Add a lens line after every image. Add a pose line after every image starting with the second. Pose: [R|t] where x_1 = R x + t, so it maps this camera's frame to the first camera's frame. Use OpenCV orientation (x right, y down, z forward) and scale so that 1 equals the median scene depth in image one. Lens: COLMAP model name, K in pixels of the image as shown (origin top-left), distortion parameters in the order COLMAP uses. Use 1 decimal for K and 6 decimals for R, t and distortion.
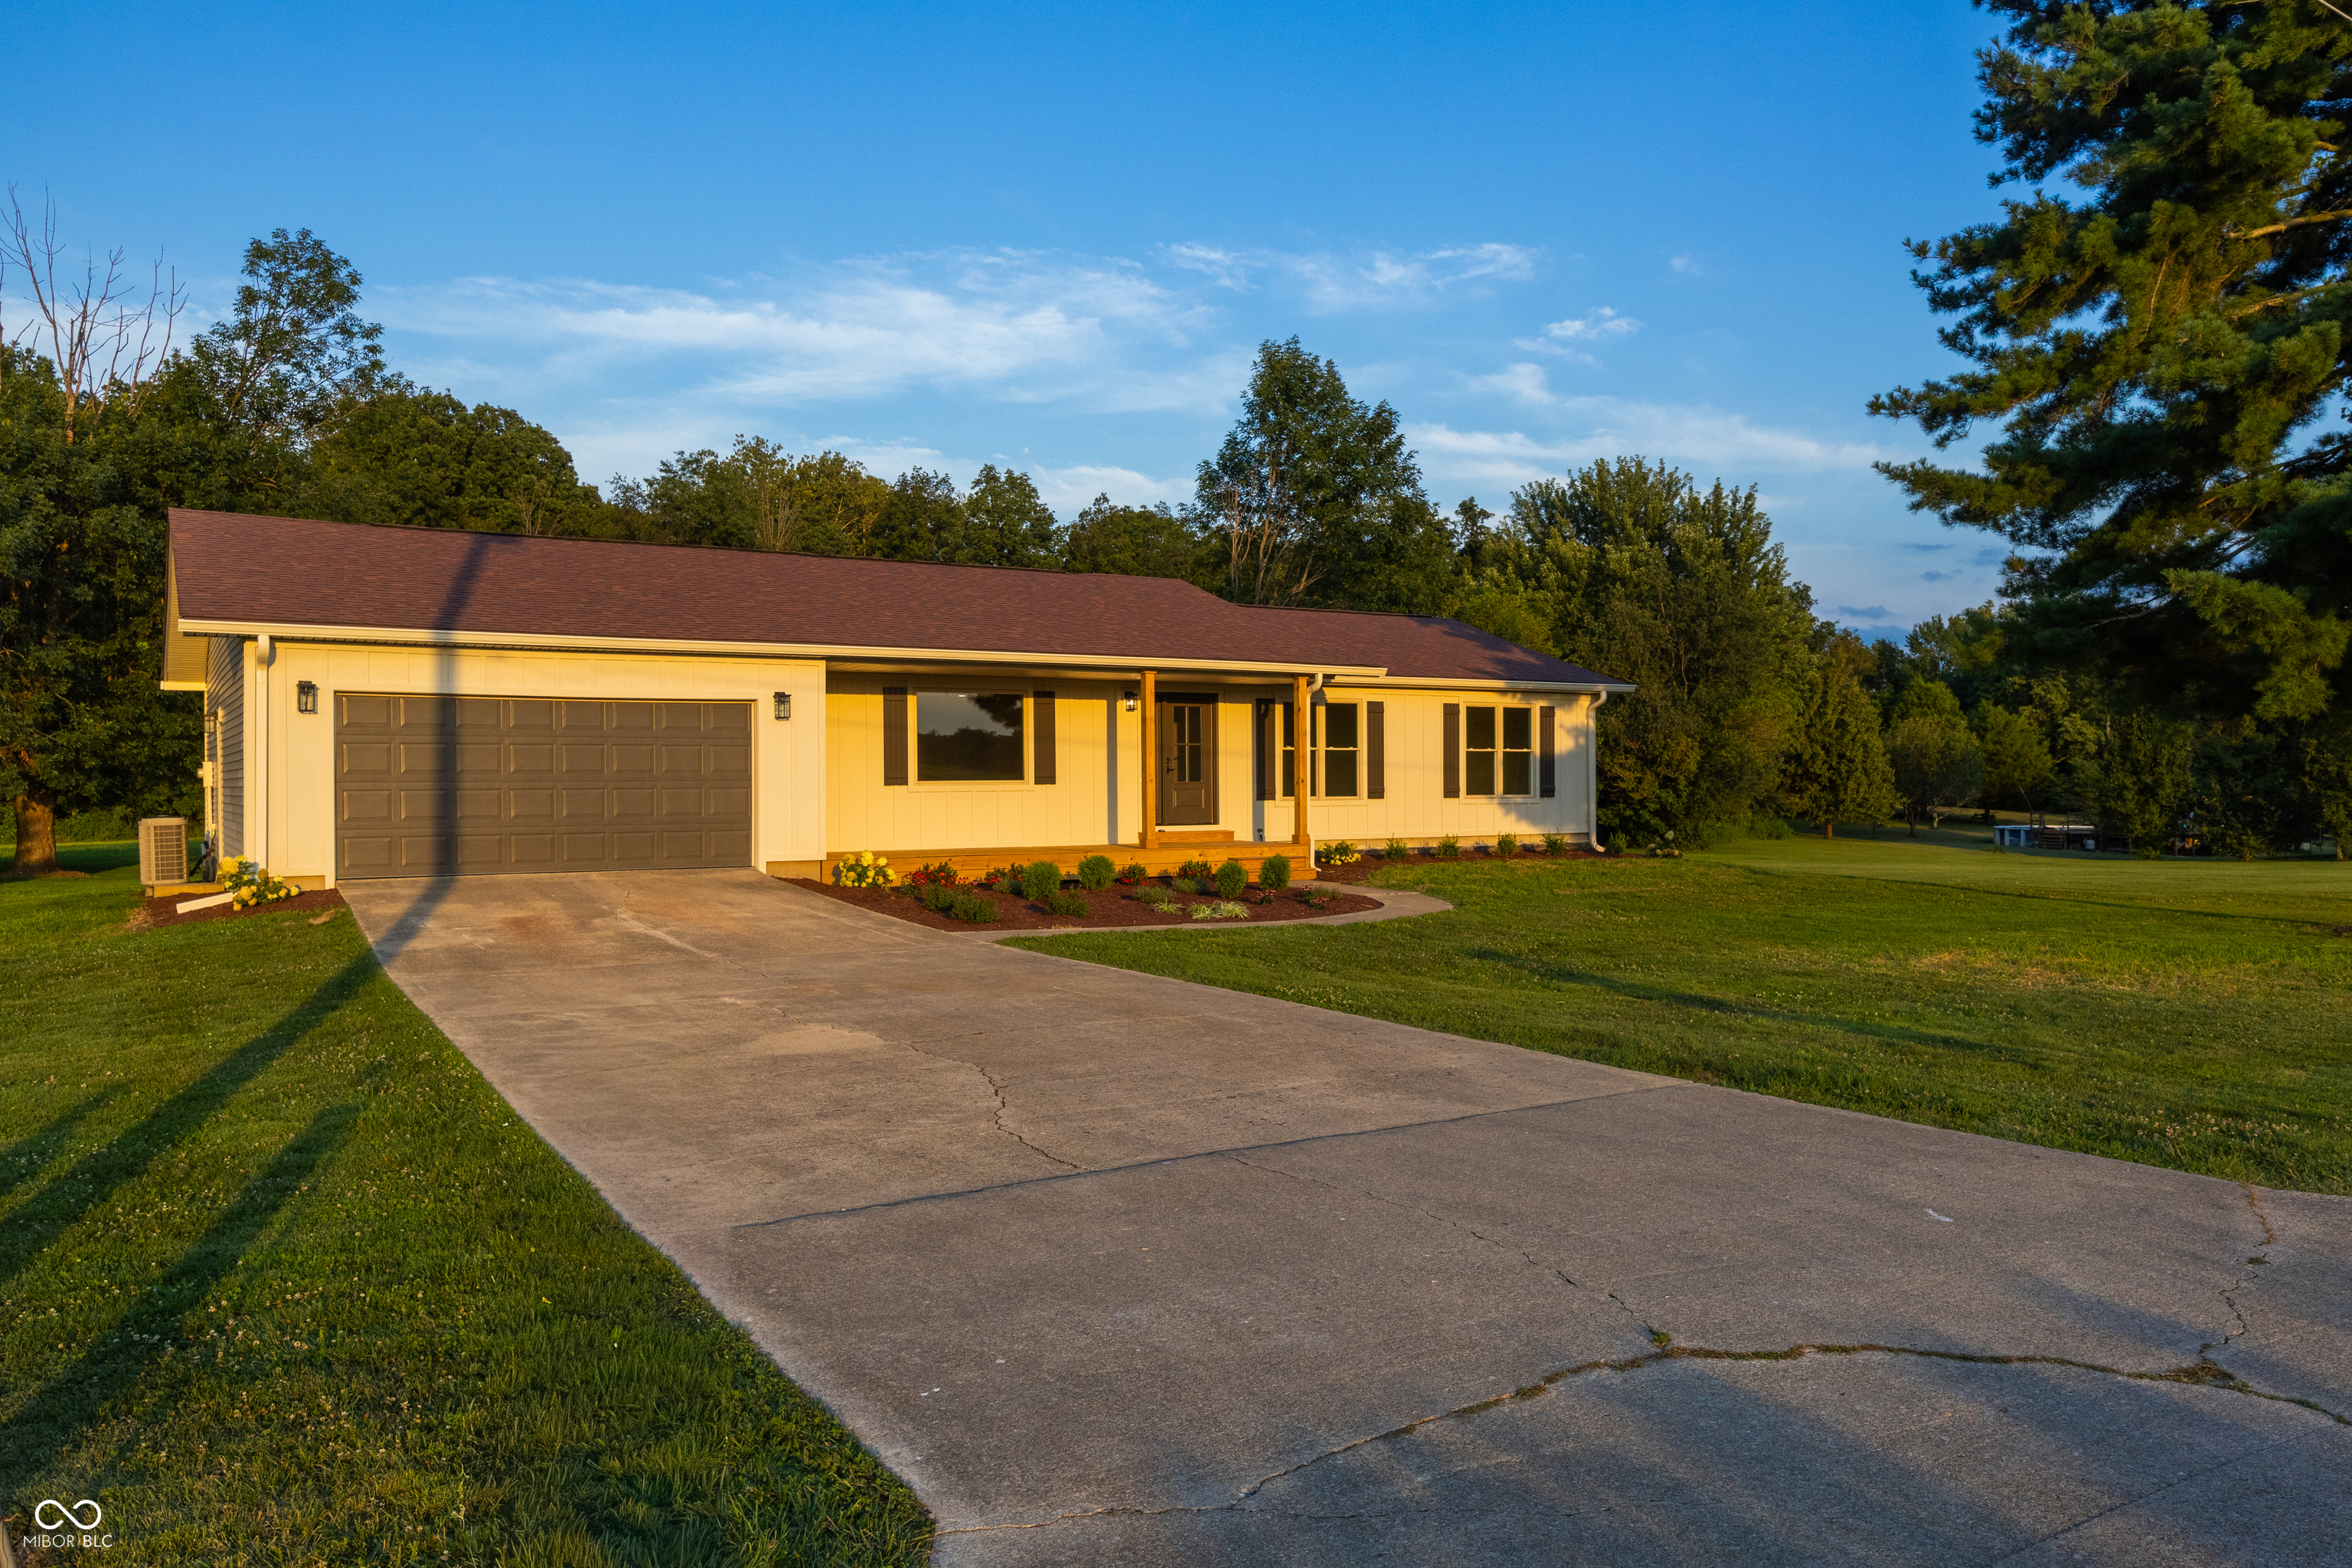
lens RADIAL K [[1690.5, 0, 1181.4], [0, 1690.5, 814.4], [0, 0, 1]] dist [-0.002681, -0.001276]
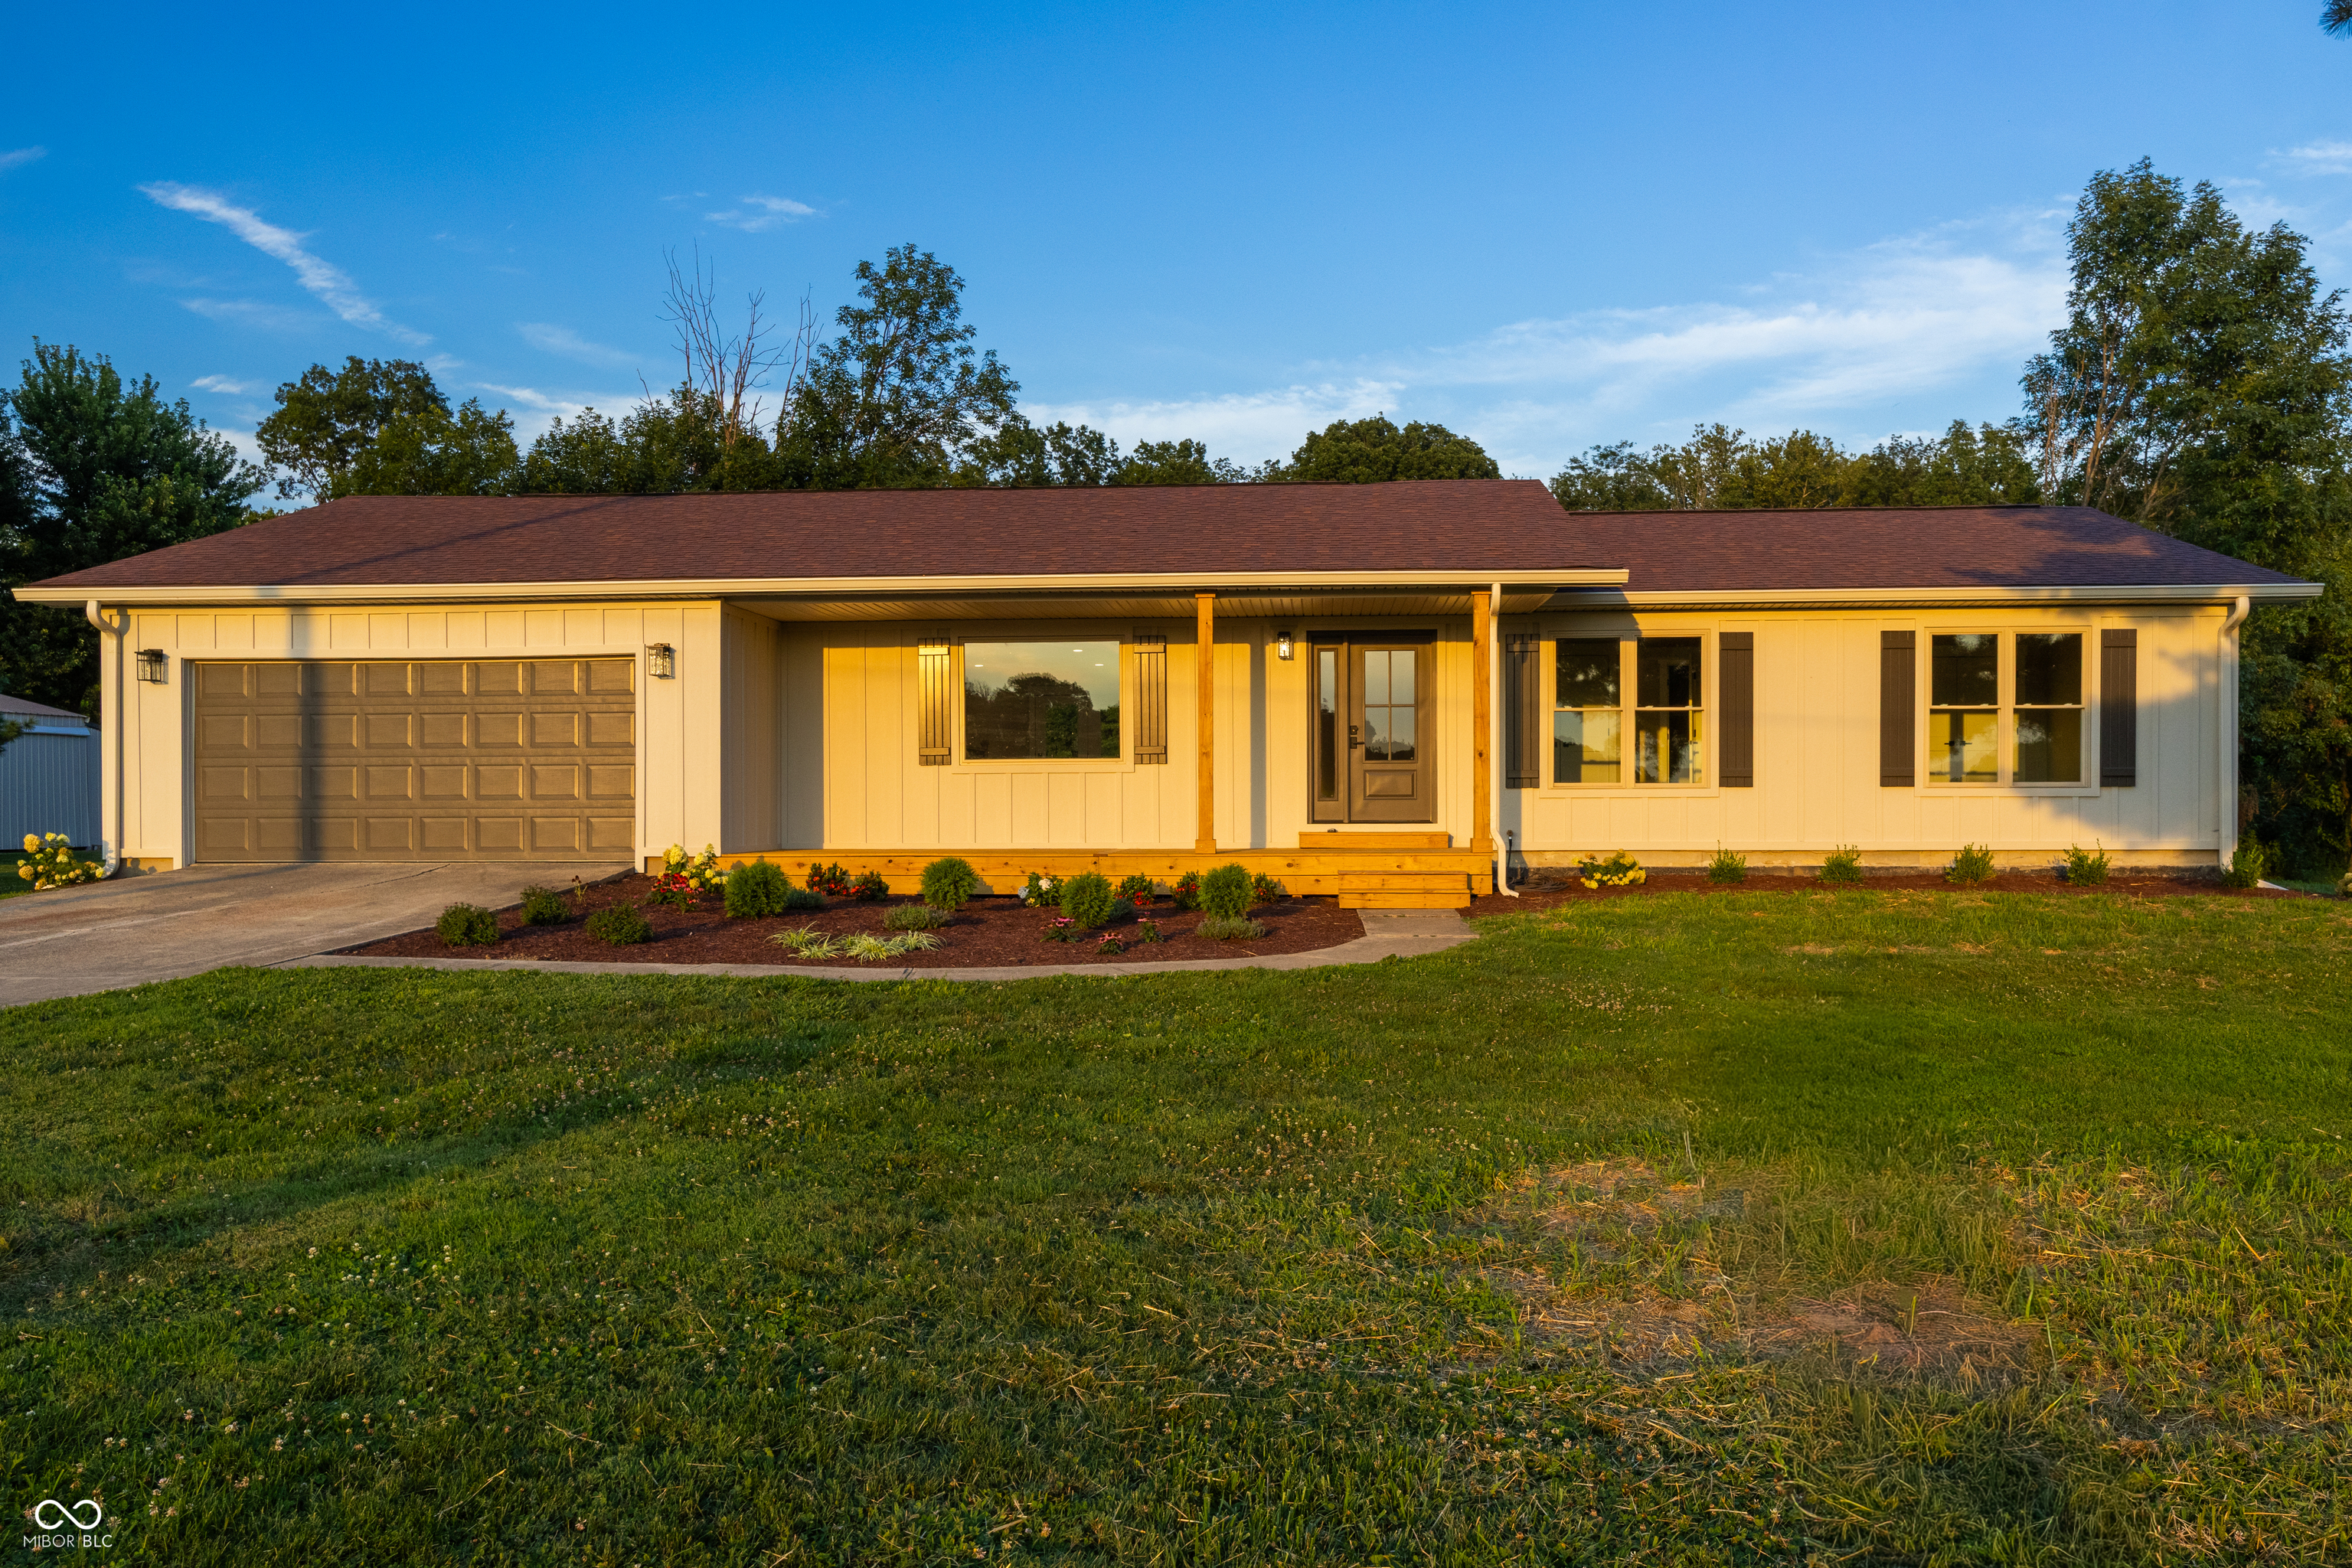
lens RADIAL K [[1690.5, 0, 1181.4], [0, 1690.5, 814.4], [0, 0, 1]] dist [-0.002681, -0.001276]
pose [[0.811487, 0.007485, -0.584322, 0.306473], [-0.012531, 0.999911, -0.004594, 0.006192], [0.584236, 0.011050, 0.811509, 0.361112]]
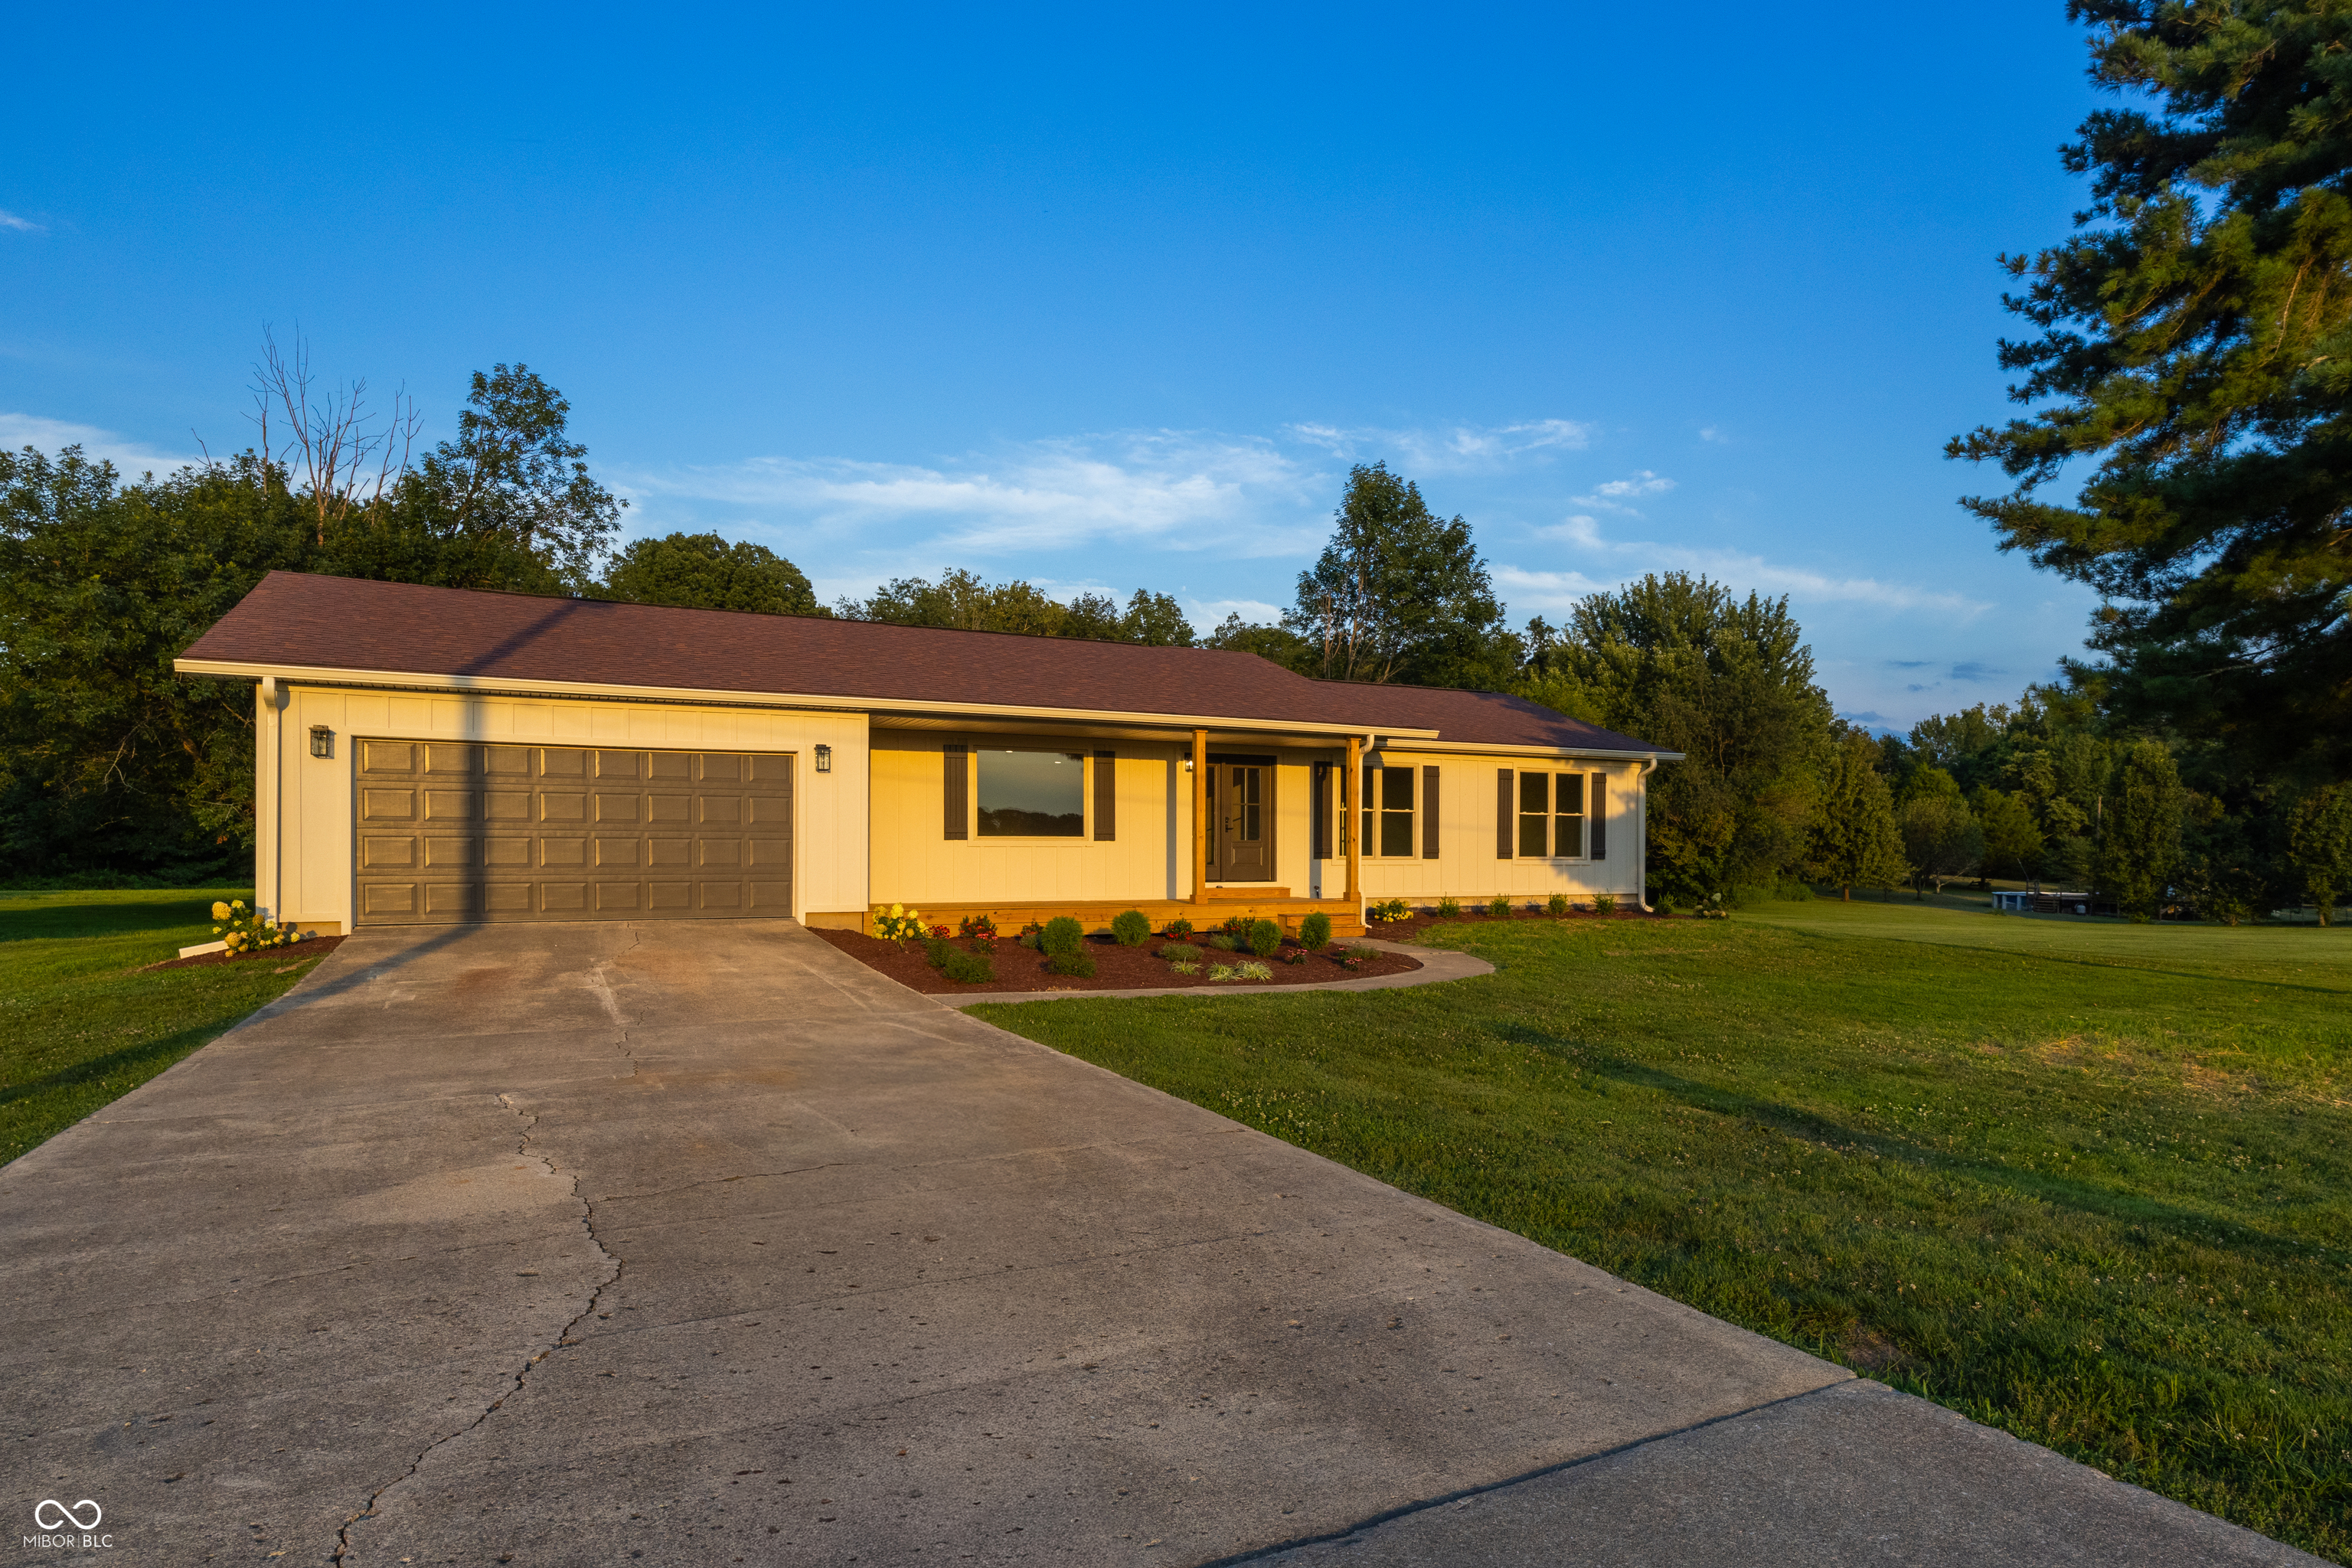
lens RADIAL K [[1328.3, 0, 1201.9], [0, 1328.3, 873.6], [0, 0, 1]] dist [-0.000164, -0.000779]
pose [[0.996839, 0.011407, -0.078619, 0.037628], [-0.011441, 0.999935, 0.000013, 0.001498], [0.078614, 0.000886, 0.996905, 0.164913]]
